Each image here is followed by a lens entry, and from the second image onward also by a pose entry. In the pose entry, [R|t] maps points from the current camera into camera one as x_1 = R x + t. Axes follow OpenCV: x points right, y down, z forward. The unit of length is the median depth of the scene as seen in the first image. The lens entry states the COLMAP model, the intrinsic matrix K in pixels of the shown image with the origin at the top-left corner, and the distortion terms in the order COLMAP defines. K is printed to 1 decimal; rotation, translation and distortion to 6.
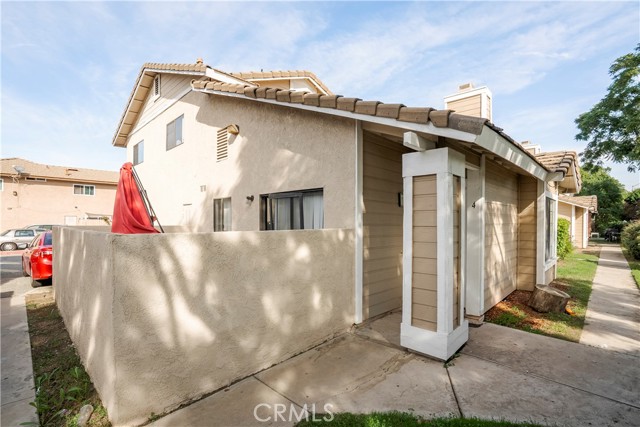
lens RADIAL K [[298.0, 0, 320.2], [0, 298.0, 224.4], [0, 0, 1]] dist [-0.059756, 0.020469]
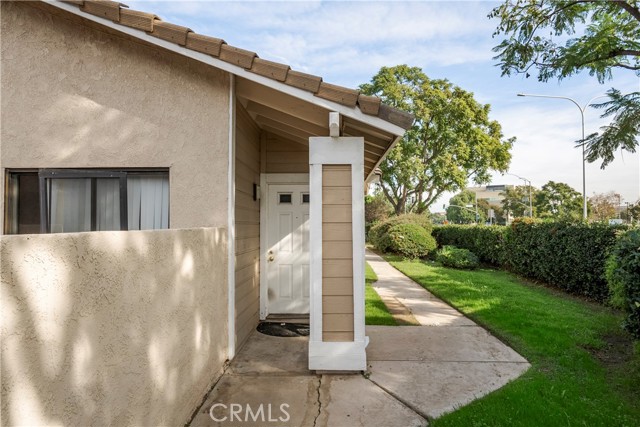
lens RADIAL K [[357.6, 0, 320.0], [0, 357.6, 213.5], [0, 0, 1]] dist [-0.027529, 0.002492]
pose [[0.720686, 0.018239, 0.693021, -0.395048], [0.008650, 0.999339, -0.035296, 0.015593], [-0.693207, 0.031432, 0.720052, 0.256172]]
